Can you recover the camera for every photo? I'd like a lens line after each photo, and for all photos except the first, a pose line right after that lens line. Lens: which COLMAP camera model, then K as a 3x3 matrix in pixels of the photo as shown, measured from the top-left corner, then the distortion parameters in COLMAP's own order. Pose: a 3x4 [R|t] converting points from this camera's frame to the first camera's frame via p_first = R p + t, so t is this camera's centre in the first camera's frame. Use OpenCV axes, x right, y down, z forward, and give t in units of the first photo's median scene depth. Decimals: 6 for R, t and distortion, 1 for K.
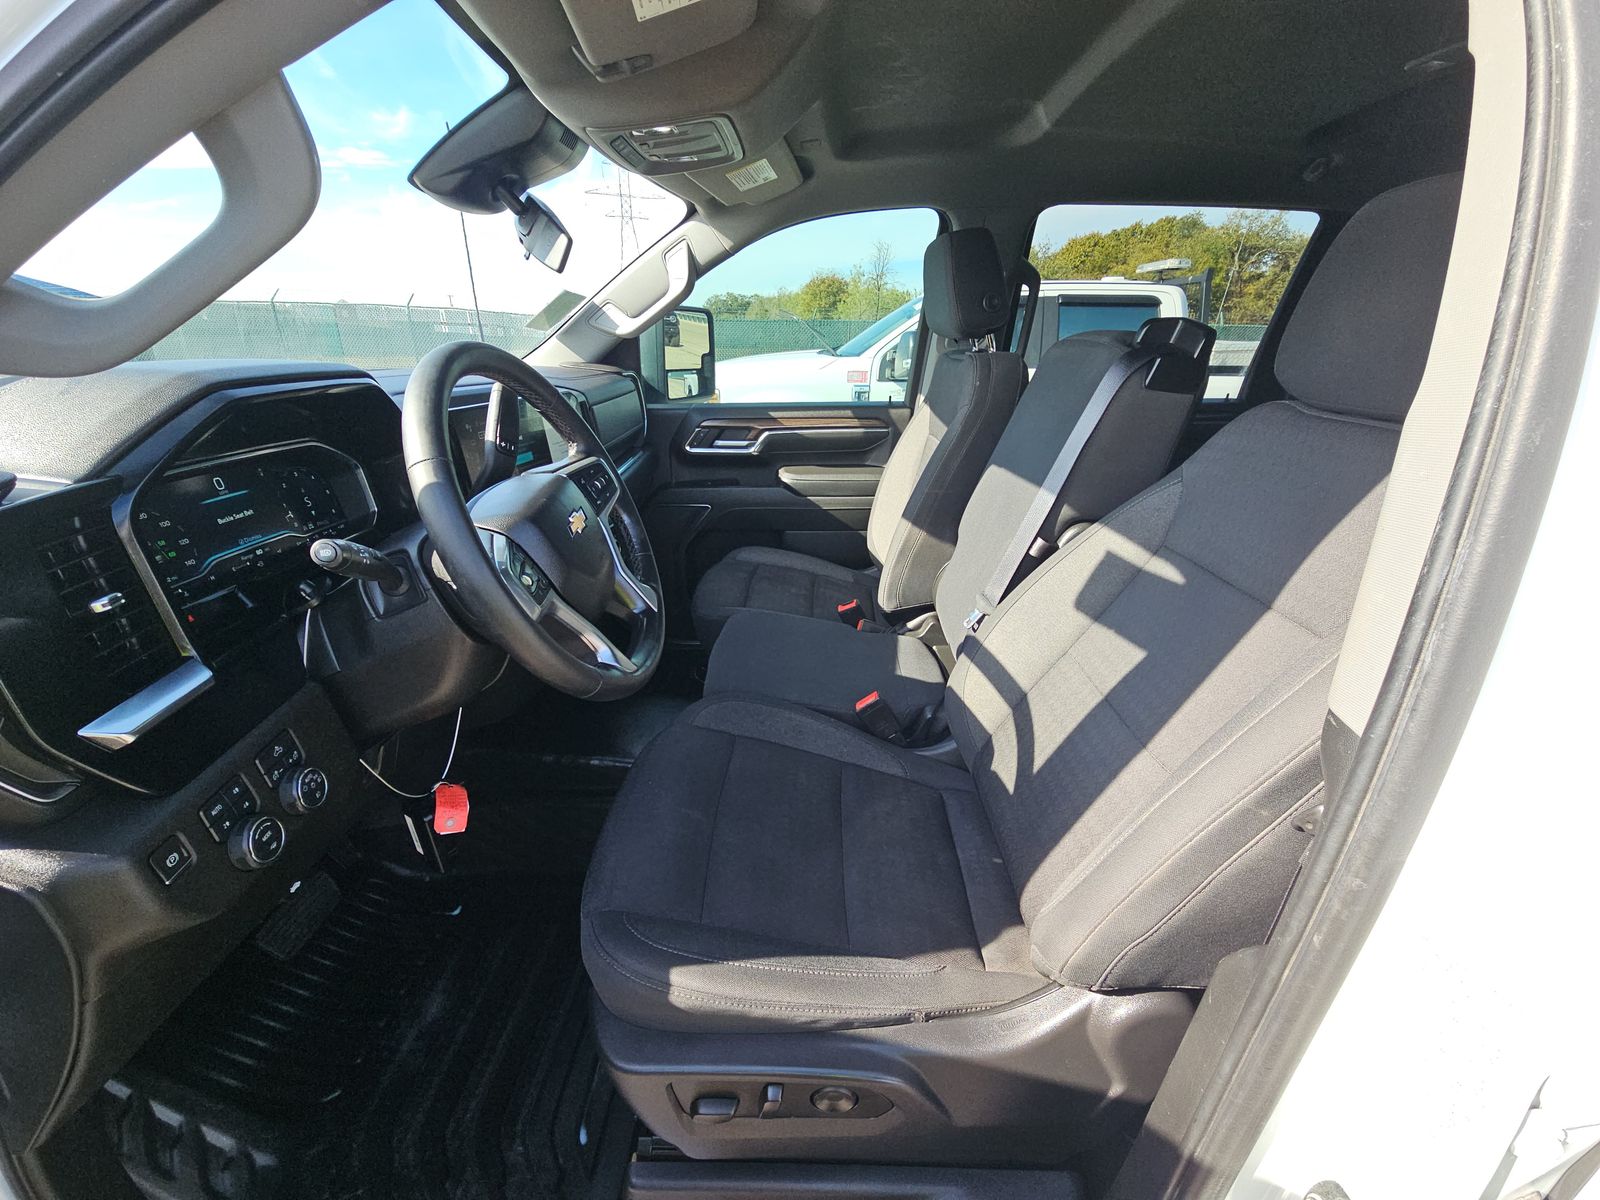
lens RADIAL K [[743.9, 0, 800.0], [0, 743.9, 600.0], [0, 0, 1]] dist [-0.002190, -0.000659]
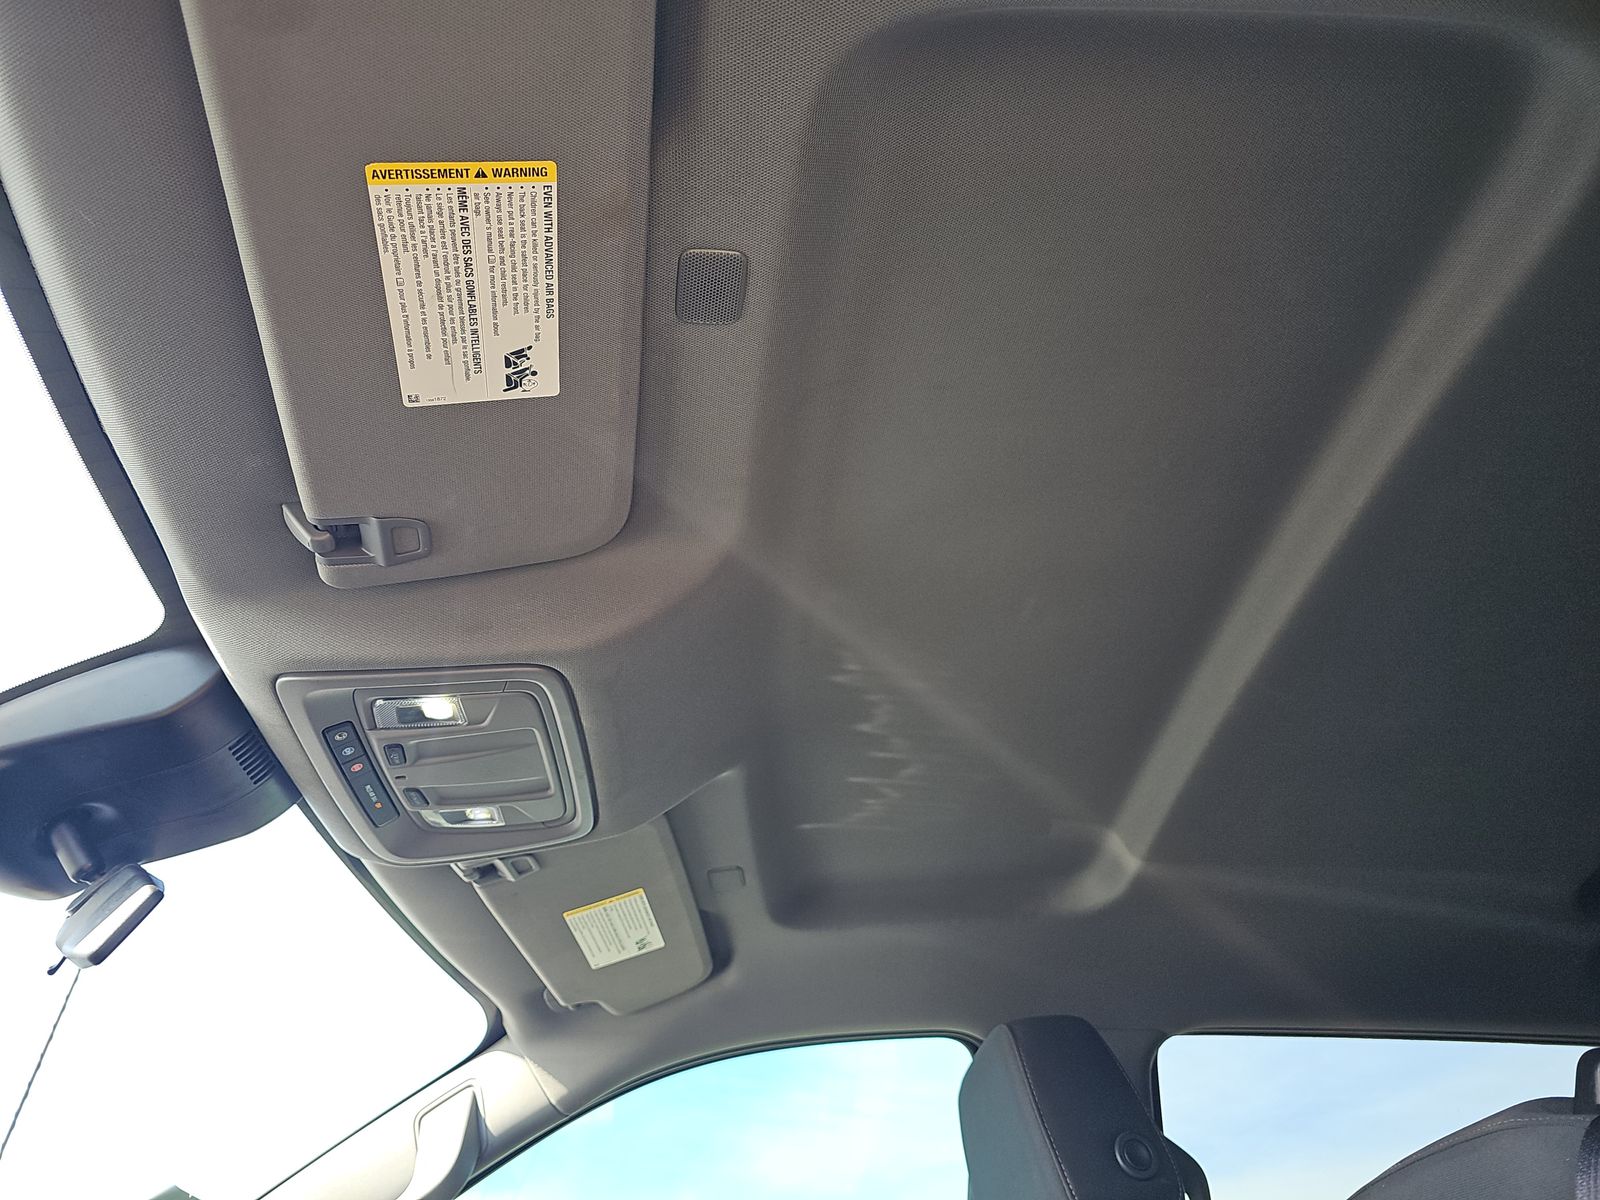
lens RADIAL K [[1046.3, 0, 765.1], [0, 1046.3, 602.2], [0, 0, 1]] dist [0.032875, -0.000763]
pose [[0.999489, 0.020577, 0.024452, 0.019835], [0.012293, 0.458716, -0.888498, -0.007421], [-0.029499, 0.888345, 0.458229, 0.440255]]
